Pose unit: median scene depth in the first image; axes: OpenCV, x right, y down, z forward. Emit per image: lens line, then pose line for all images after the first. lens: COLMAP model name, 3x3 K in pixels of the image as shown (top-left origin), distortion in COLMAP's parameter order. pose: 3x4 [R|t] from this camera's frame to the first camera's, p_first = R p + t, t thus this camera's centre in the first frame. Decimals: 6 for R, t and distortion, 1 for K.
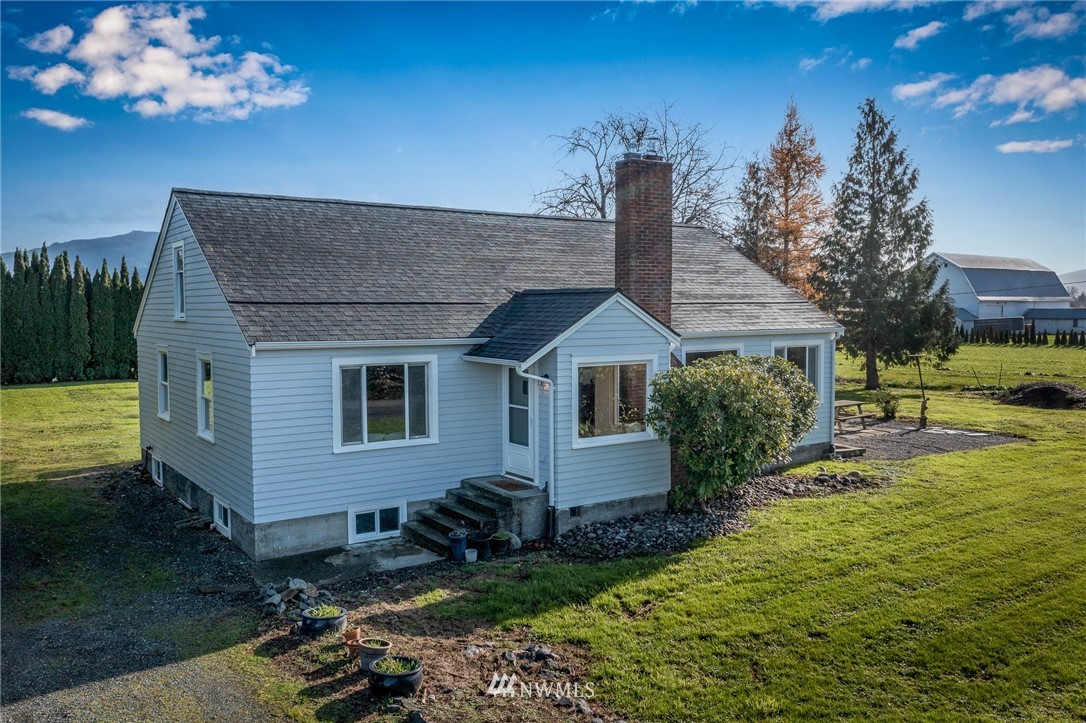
lens RADIAL K [[861.4, 0, 543.0], [0, 861.4, 361.5], [0, 0, 1]] dist [-0.026505, 0.007112]
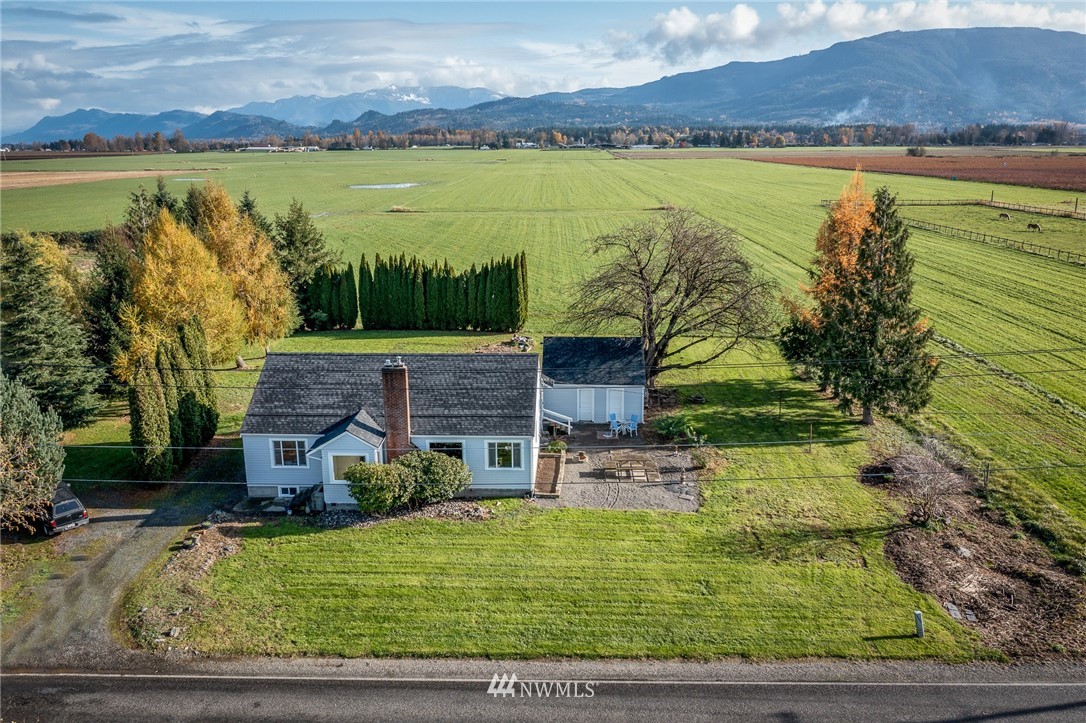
lens RADIAL K [[861.4, 0, 543.0], [0, 861.4, 361.5], [0, 0, 1]] dist [-0.026505, 0.007112]
pose [[0.800686, 0.146290, -0.580949, 2.143918], [-0.035805, 0.979679, 0.197348, -0.857988], [0.598014, -0.137213, 0.789653, -0.728755]]
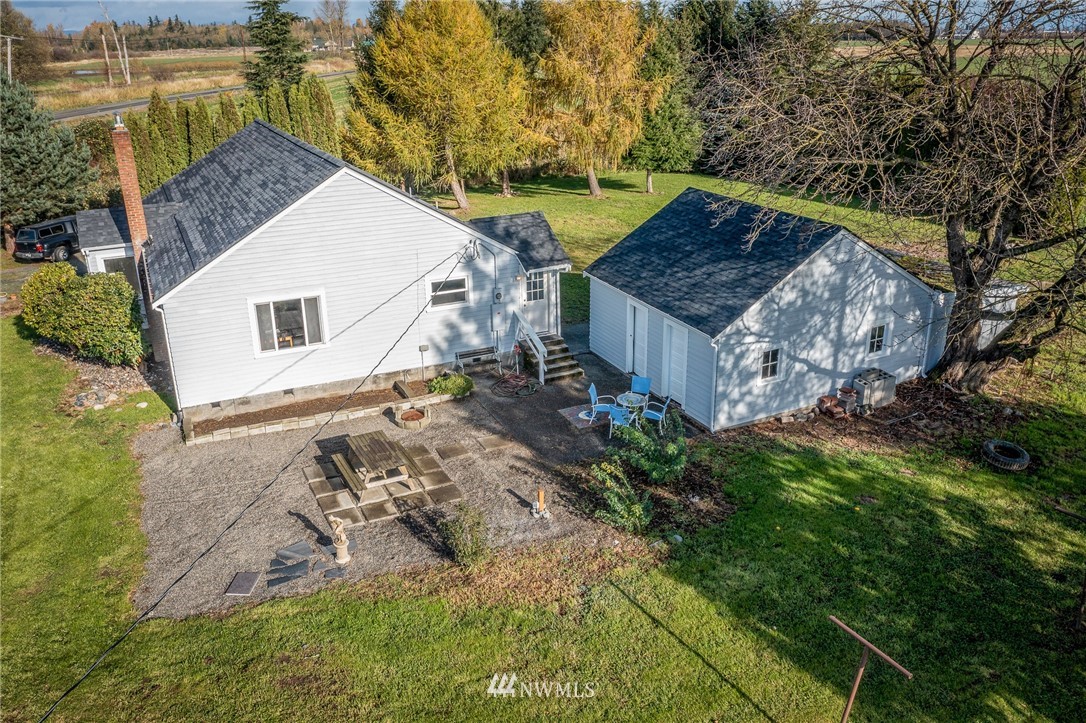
lens RADIAL K [[861.4, 0, 543.0], [0, 861.4, 361.5], [0, 0, 1]] dist [-0.026505, 0.007112]
pose [[-0.164829, 0.350574, -0.921916, 1.712334], [-0.052552, 0.930252, 0.363139, -0.501256], [0.984921, 0.108304, -0.134909, 2.271761]]
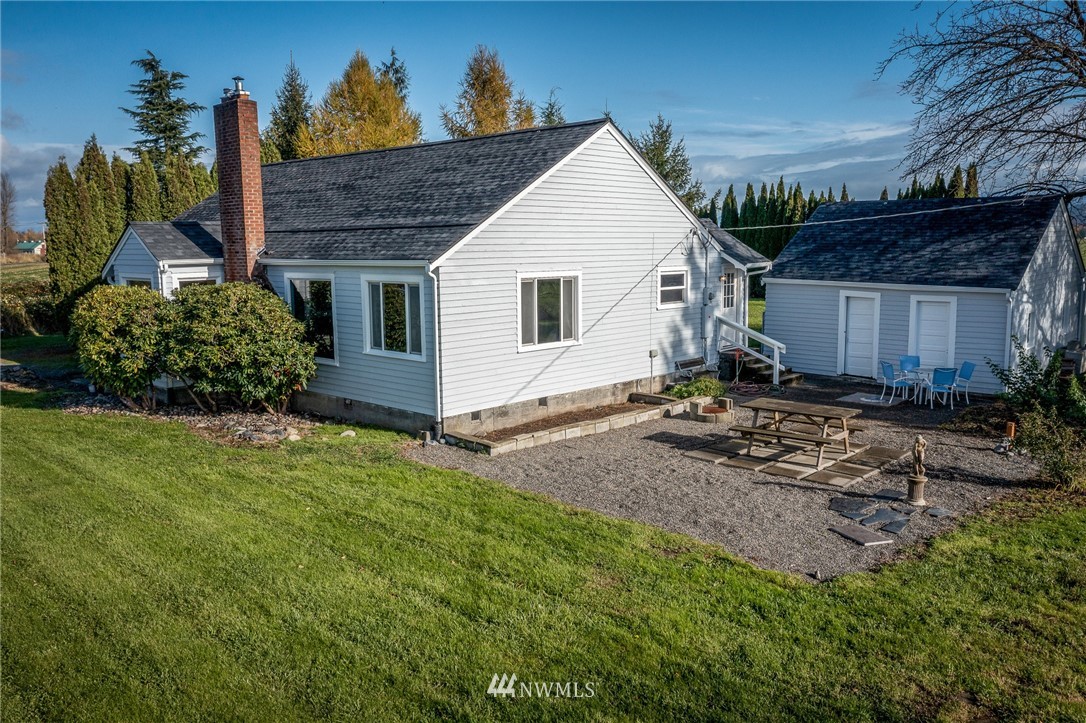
lens RADIAL K [[861.4, 0, 543.0], [0, 861.4, 361.5], [0, 0, 1]] dist [-0.026505, 0.007112]
pose [[0.207524, 0.129223, -0.969657, 1.538701], [-0.055142, 0.991206, 0.120293, -0.068386], [0.976675, 0.028505, 0.212824, 1.370015]]
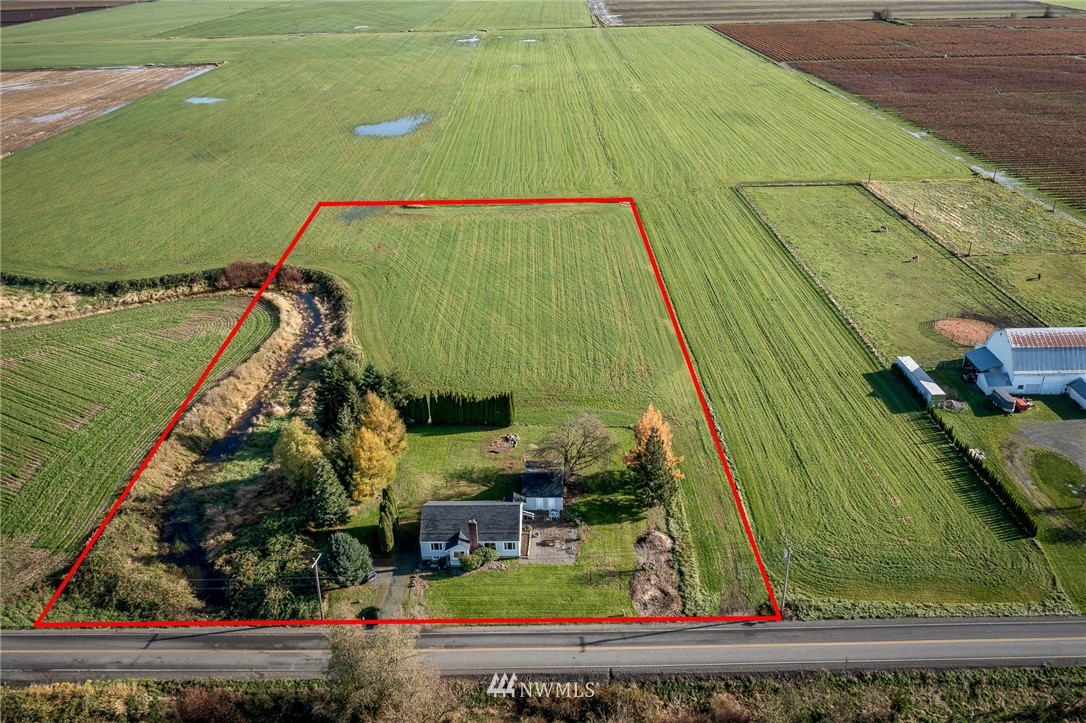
lens RADIAL K [[861.4, 0, 543.0], [0, 861.4, 361.5], [0, 0, 1]] dist [-0.026505, 0.007112]
pose [[0.814168, 0.244478, -0.526651, 4.693764], [-0.018150, 0.917307, 0.397767, -5.001307], [0.580346, -0.314291, 0.751279, -4.171926]]
